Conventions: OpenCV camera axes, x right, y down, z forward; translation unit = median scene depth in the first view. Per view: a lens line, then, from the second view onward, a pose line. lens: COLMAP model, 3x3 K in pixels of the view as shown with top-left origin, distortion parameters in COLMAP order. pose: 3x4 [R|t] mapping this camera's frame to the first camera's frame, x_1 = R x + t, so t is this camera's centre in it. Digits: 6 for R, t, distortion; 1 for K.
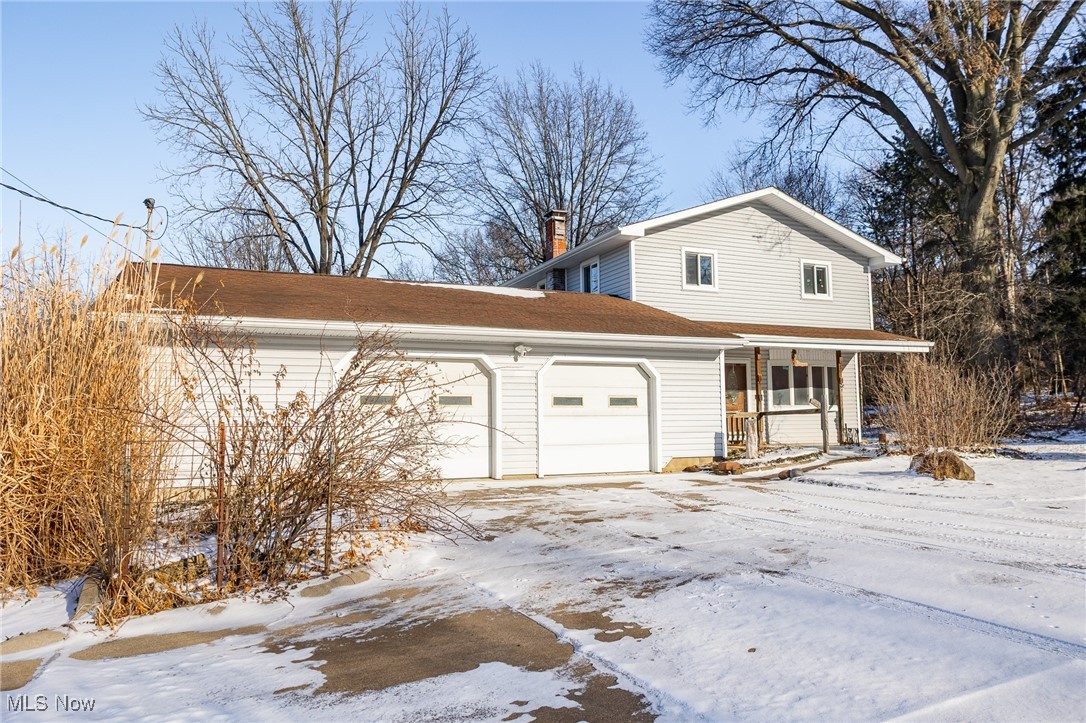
lens RADIAL K [[737.8, 0, 548.1], [0, 737.8, 358.4], [0, 0, 1]] dist [0.003858, -0.002314]
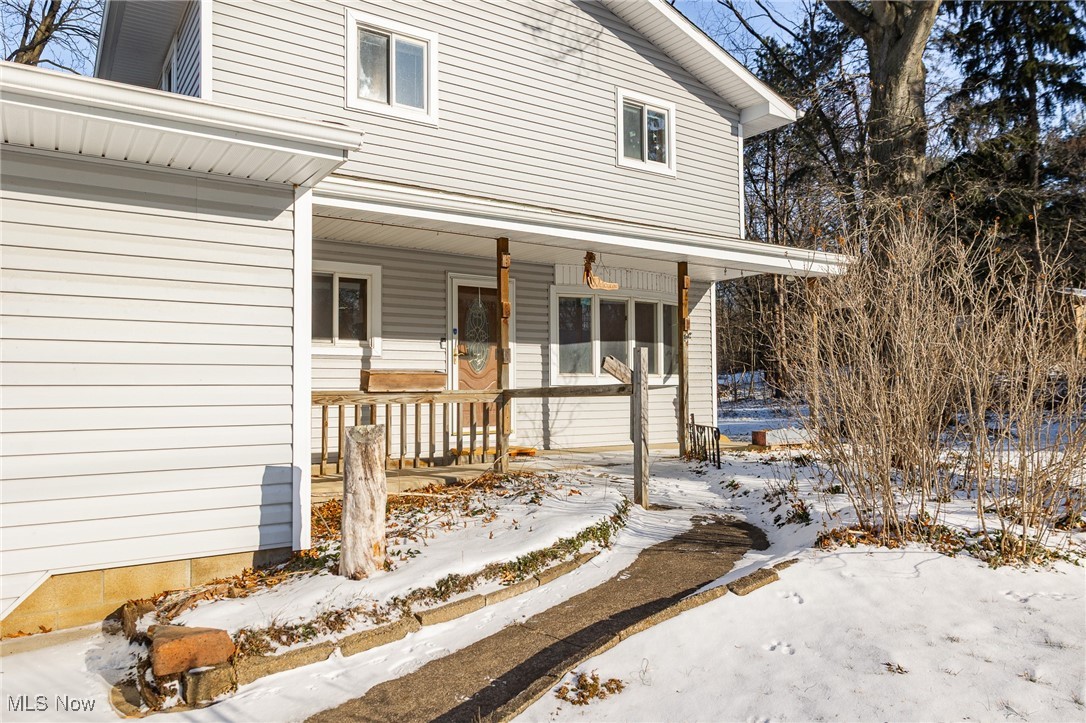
lens RADIAL K [[737.8, 0, 539.7], [0, 737.8, 363.6], [0, 0, 1]] dist [0.003858, -0.002314]
pose [[0.983966, 0.011088, 0.178011, 0.199070], [-0.020406, 0.998510, 0.050601, 0.030751], [-0.177185, -0.053422, 0.982727, 0.496222]]
